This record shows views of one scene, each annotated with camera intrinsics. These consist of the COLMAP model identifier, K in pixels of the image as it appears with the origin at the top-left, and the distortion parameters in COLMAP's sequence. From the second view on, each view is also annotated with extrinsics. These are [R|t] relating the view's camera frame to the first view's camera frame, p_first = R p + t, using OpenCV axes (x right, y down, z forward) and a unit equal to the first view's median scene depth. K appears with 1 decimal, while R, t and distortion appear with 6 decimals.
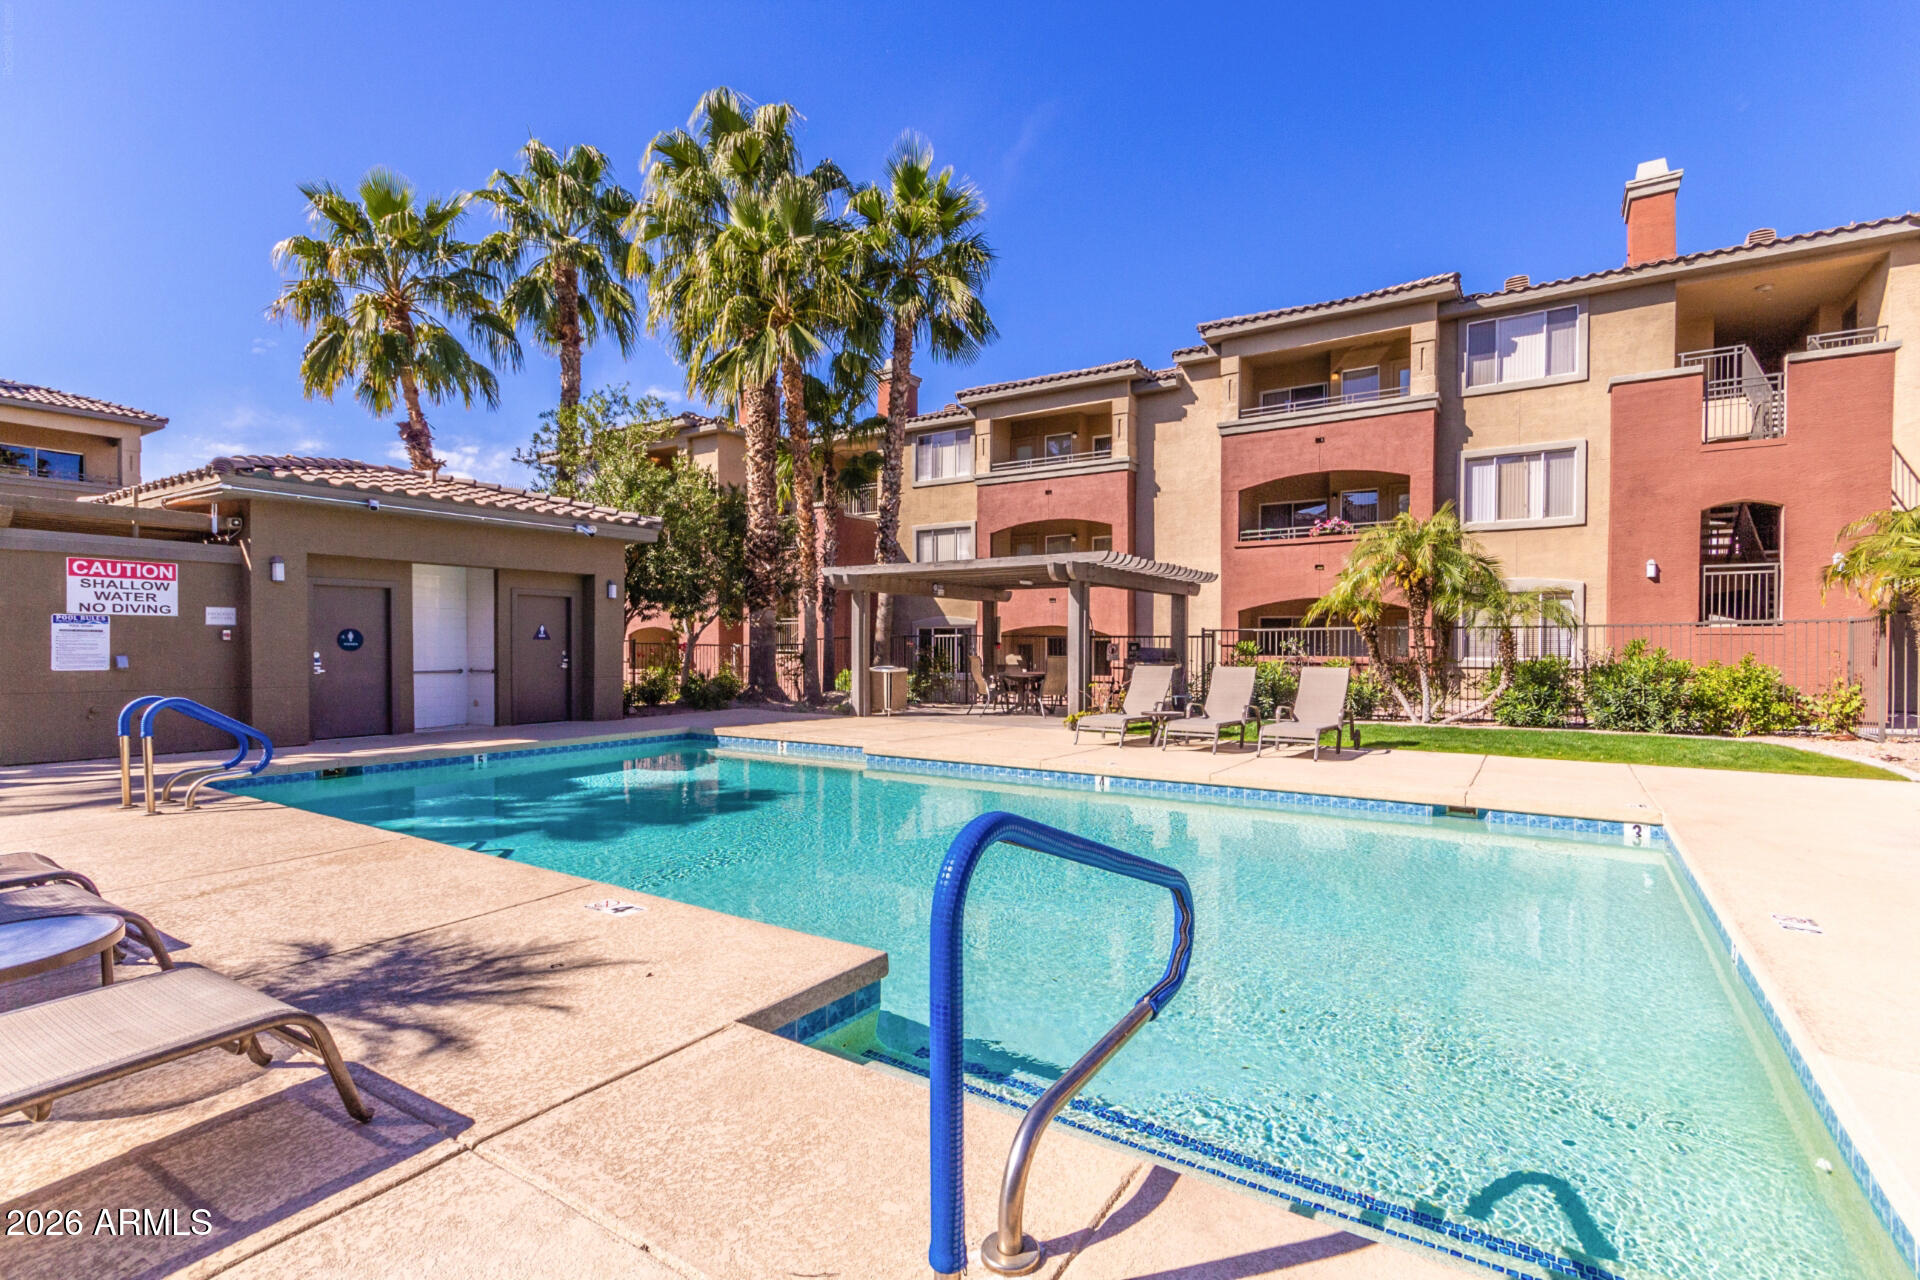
lens RADIAL K [[888.5, 0, 971.5], [0, 888.5, 649.5], [0, 0, 1]] dist [0.012401, -0.000043]
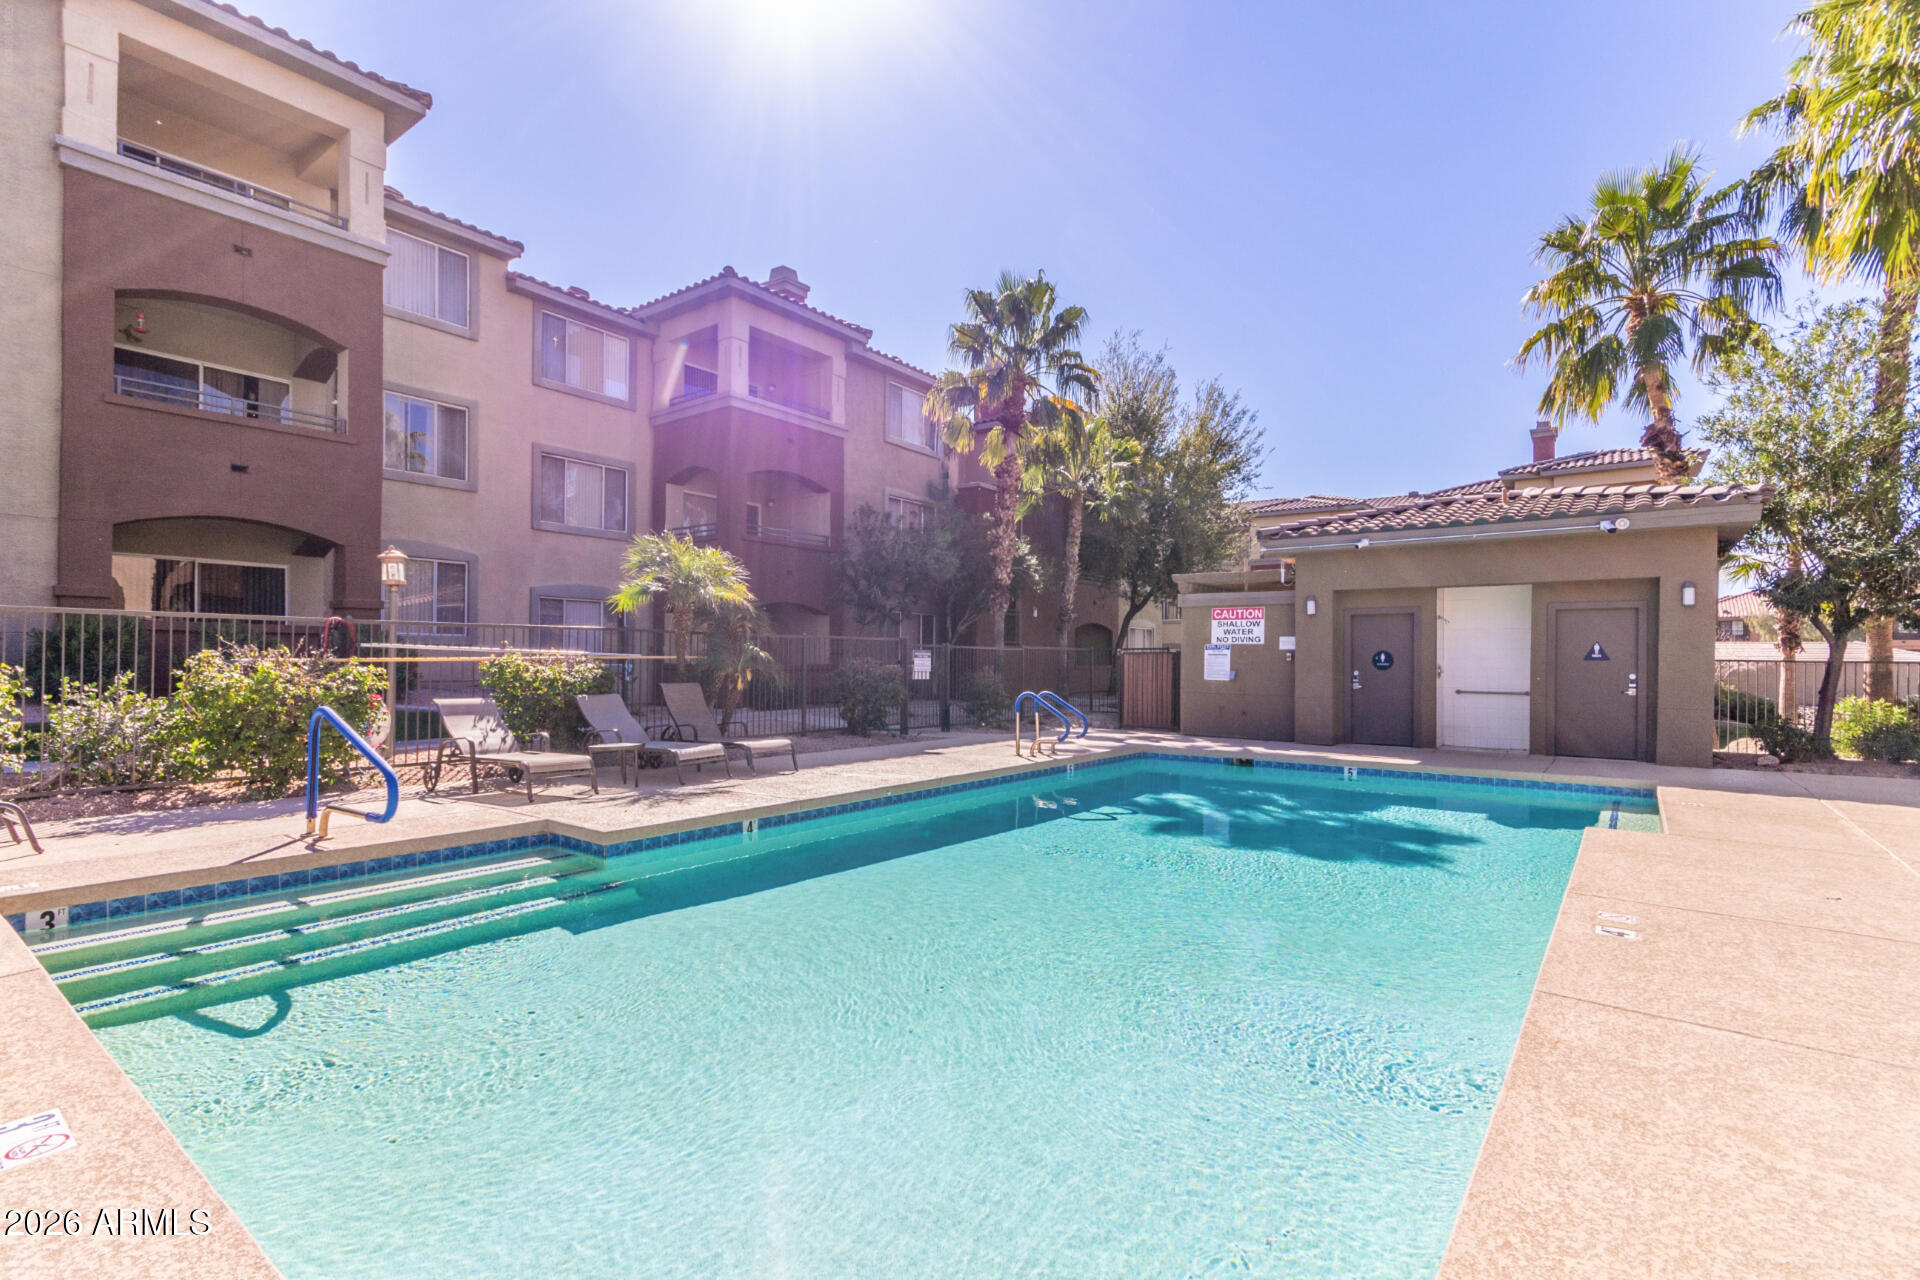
lens RADIAL K [[888.5, 0, 968.3], [0, 888.5, 647.0], [0, 0, 1]] dist [0.012401, -0.000043]
pose [[-0.065775, -0.013138, -0.997748, 0.410363], [-0.009905, 0.999873, -0.012513, -0.007035], [0.997785, 0.009059, -0.065896, 0.453592]]
